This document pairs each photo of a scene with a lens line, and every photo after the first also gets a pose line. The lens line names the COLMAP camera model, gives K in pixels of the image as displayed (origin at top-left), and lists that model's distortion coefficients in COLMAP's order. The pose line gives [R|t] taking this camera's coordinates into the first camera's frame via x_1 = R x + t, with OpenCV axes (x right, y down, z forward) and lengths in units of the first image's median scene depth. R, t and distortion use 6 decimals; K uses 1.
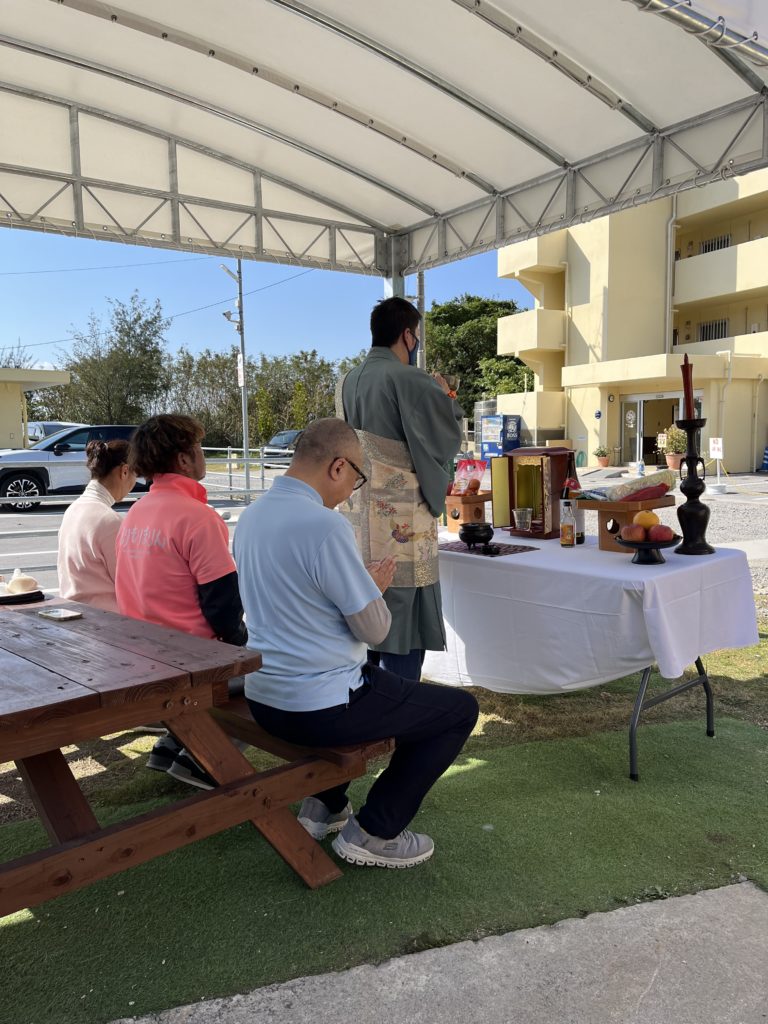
lens RADIAL K [[786.3, 0, 392.7], [0, 786.3, 492.2], [0, 0, 1]] dist [0.066607, -0.048038]
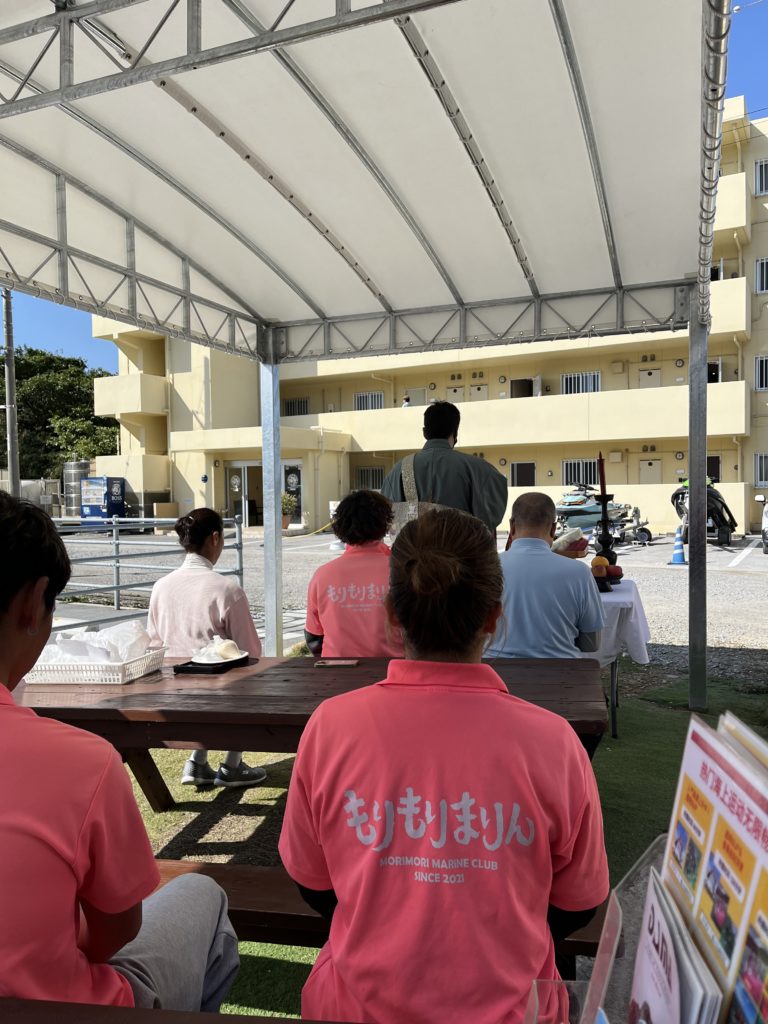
lens RADIAL K [[786.3, 0, 386.6], [0, 786.3, 505.4], [0, 0, 1]] dist [0.066607, -0.048038]
pose [[0.836177, -0.005126, 0.548436, -0.116041], [0.038380, 0.998052, -0.049189, -0.002041], [-0.547116, 0.062180, 0.834744, -0.003906]]
